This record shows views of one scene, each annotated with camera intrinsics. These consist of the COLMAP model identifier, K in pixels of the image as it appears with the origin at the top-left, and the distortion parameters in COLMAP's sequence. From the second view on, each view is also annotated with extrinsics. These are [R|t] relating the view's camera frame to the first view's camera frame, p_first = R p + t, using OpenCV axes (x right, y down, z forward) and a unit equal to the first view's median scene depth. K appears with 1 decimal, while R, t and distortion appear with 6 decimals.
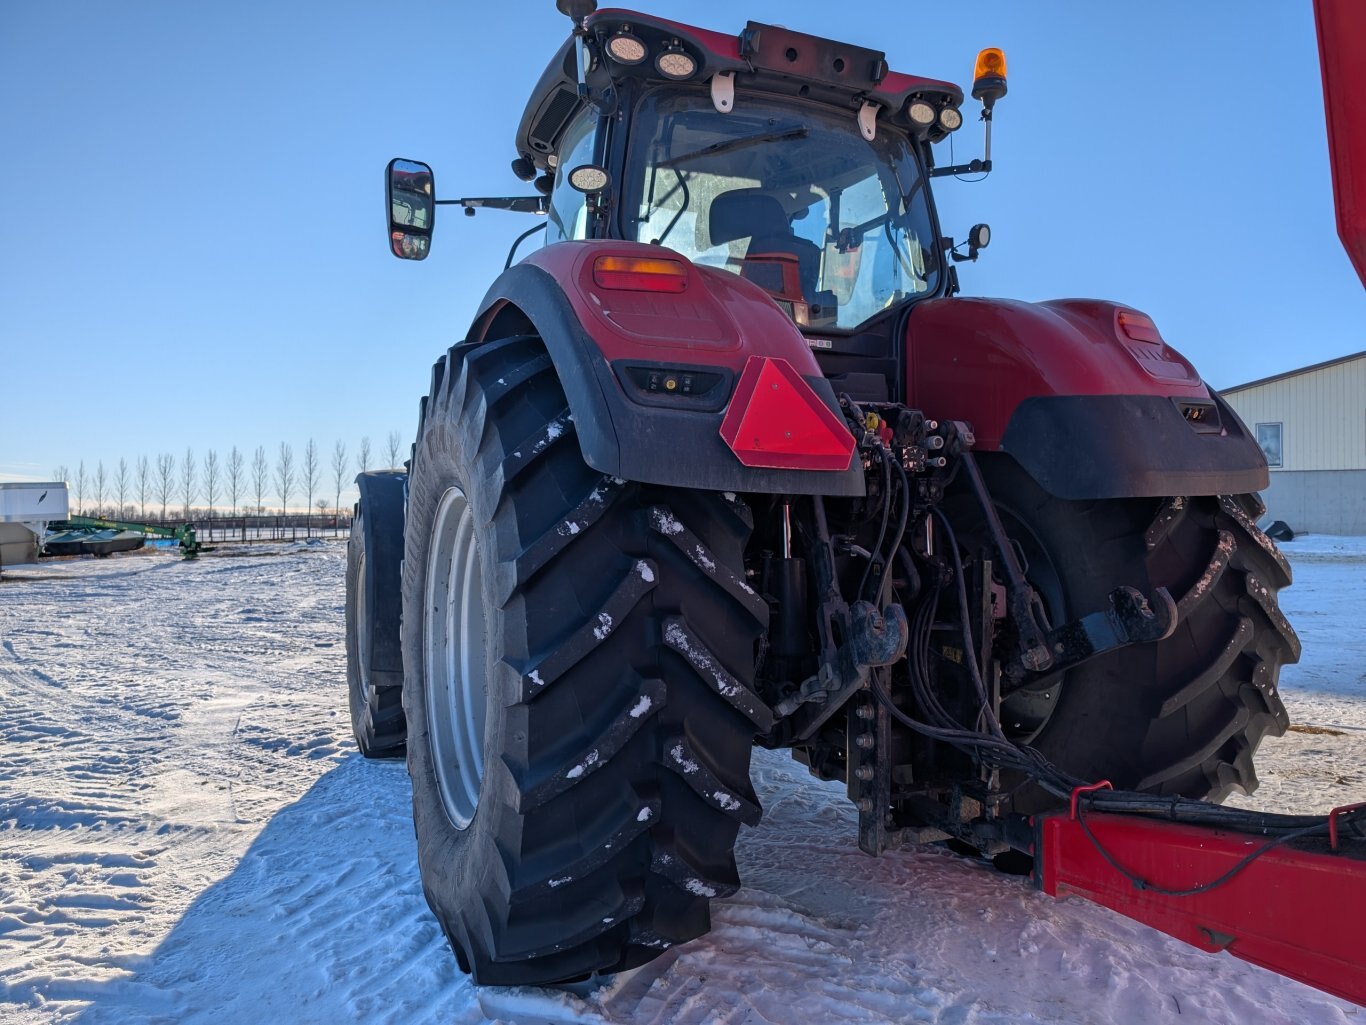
lens RADIAL K [[961.3, 0, 681.9], [0, 961.3, 524.9], [0, 0, 1]] dist [0.013558, -0.015905]
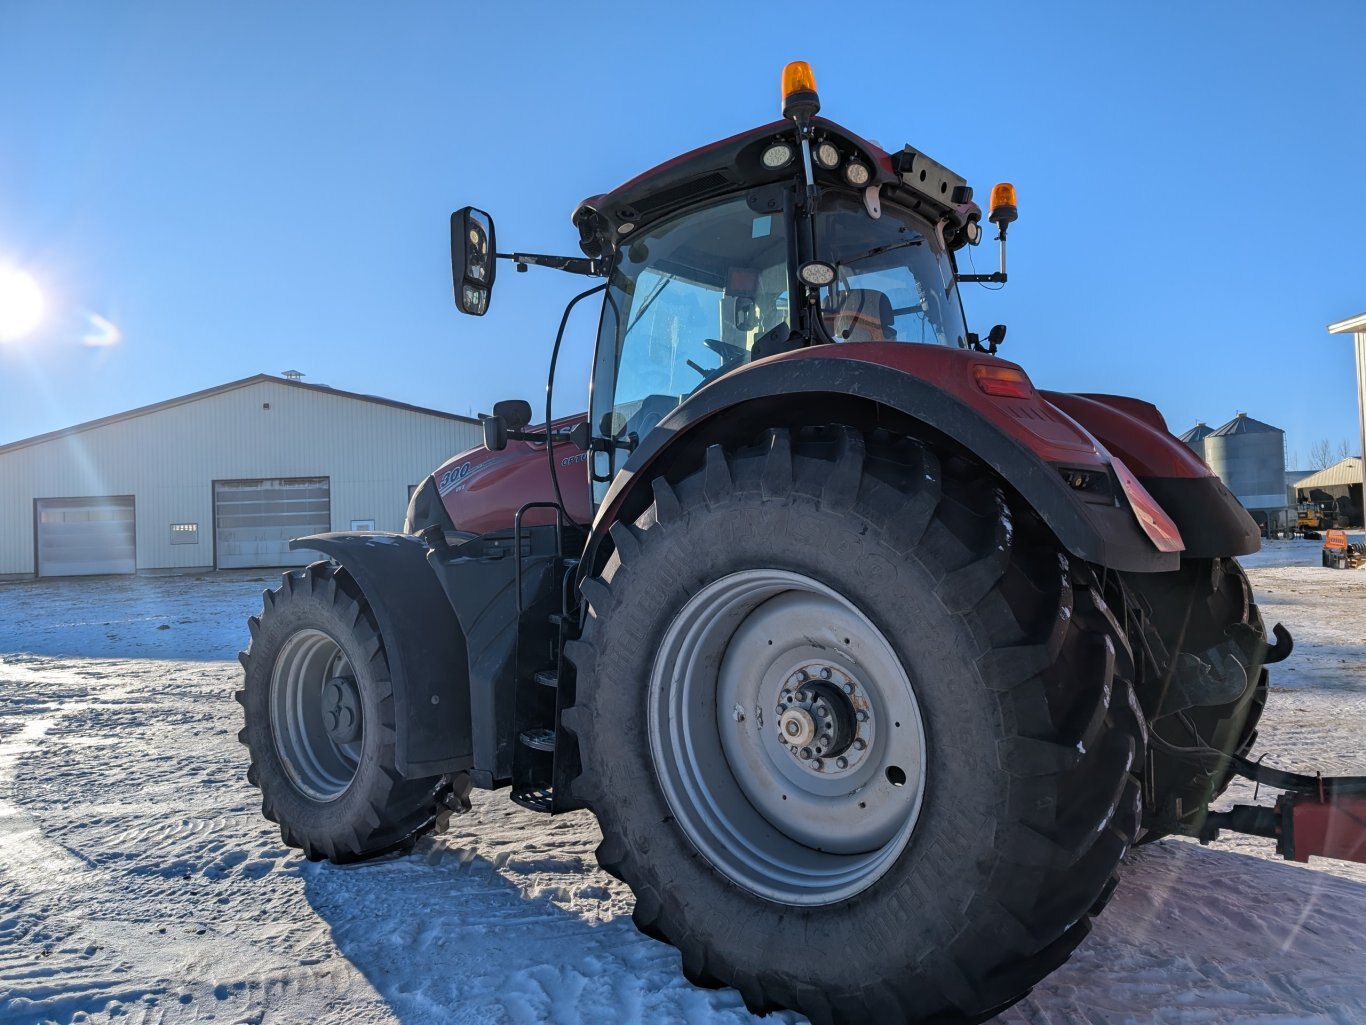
lens RADIAL K [[961.3, 0, 681.9], [0, 961.3, 524.9], [0, 0, 1]] dist [0.013558, -0.015905]
pose [[0.900636, -0.027034, 0.433732, -0.510456], [0.037675, 0.999163, -0.015954, -0.050130], [-0.432937, 0.030710, 0.900901, 0.080479]]
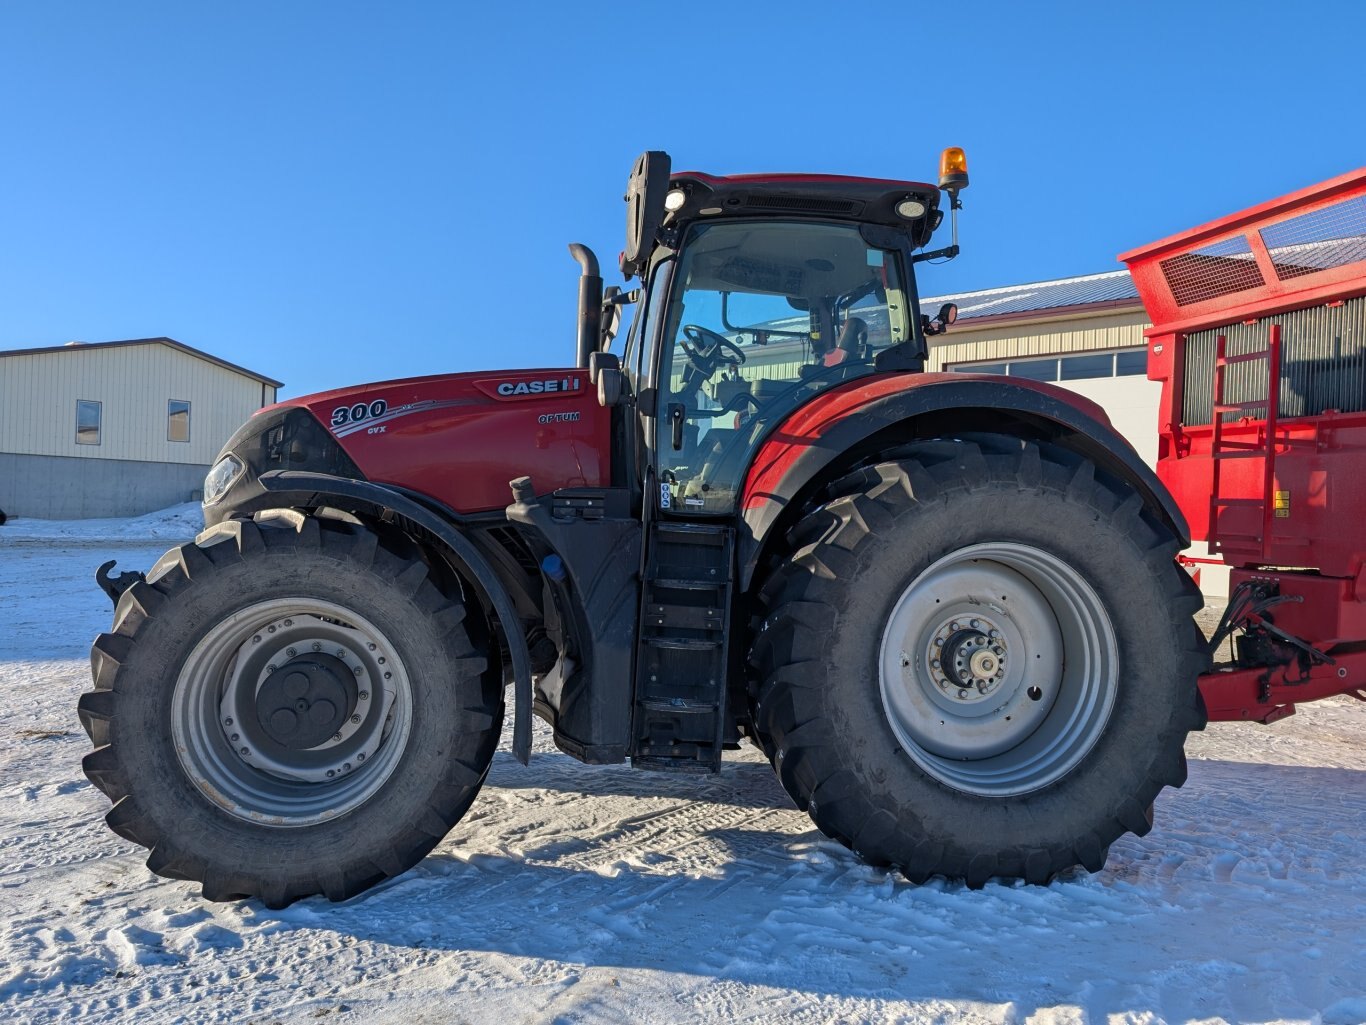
lens RADIAL K [[953.1, 0, 683.0], [0, 953.1, 512.5], [0, 0, 1]] dist [0.006541, 0.000340]
pose [[0.299678, 0.017143, 0.953886, -1.100408], [-0.024657, 0.999644, -0.010219, -0.038241], [-0.953722, -0.020458, 0.299994, 0.696797]]
